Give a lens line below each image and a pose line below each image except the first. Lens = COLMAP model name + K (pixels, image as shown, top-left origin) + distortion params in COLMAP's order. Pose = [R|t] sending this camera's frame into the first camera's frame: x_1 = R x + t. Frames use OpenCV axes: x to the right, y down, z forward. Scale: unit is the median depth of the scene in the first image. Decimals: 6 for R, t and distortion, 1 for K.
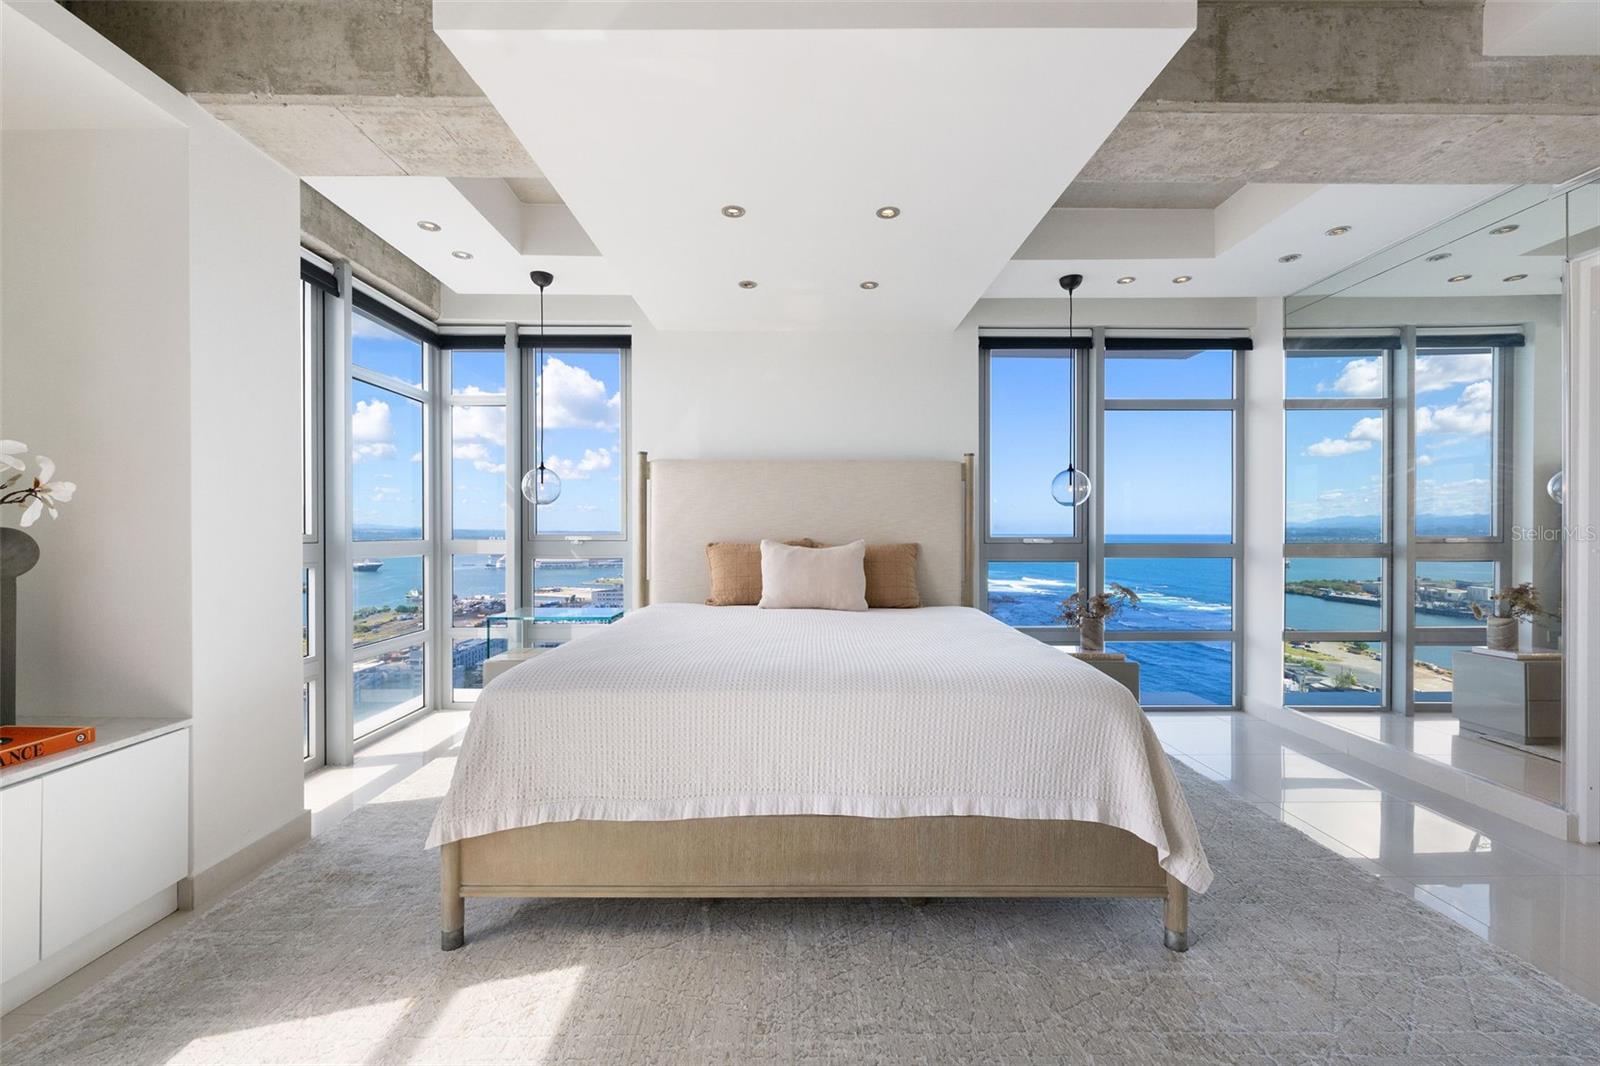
lens RADIAL K [[661.9, 0, 797.9], [0, 661.9, 536.6], [0, 0, 1]] dist [-0.002488, -0.000539]
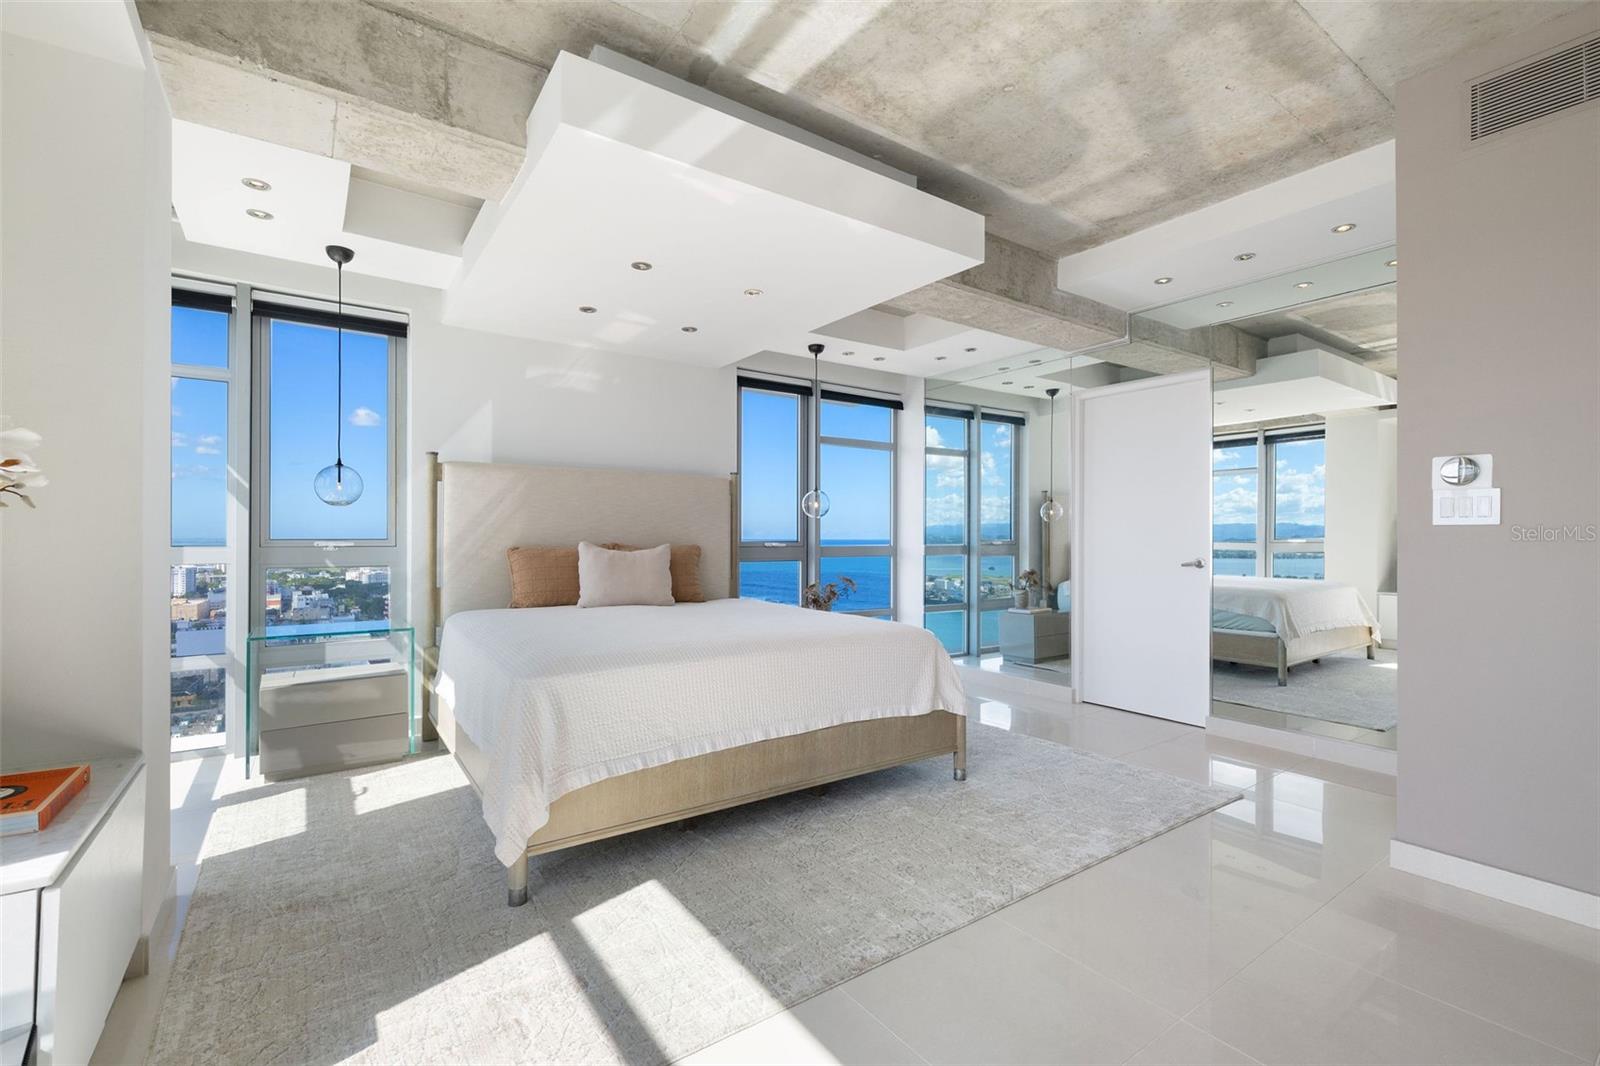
lens RADIAL K [[707.2, 0, 802.7], [0, 707.2, 533.7], [0, 0, 1]] dist [-0.010291, 0.000890]
pose [[0.817437, 0.004205, 0.576003, -0.423269], [0.003123, 0.999926, -0.011731, 0.002569], [-0.576009, 0.011388, 0.817364, -0.138281]]
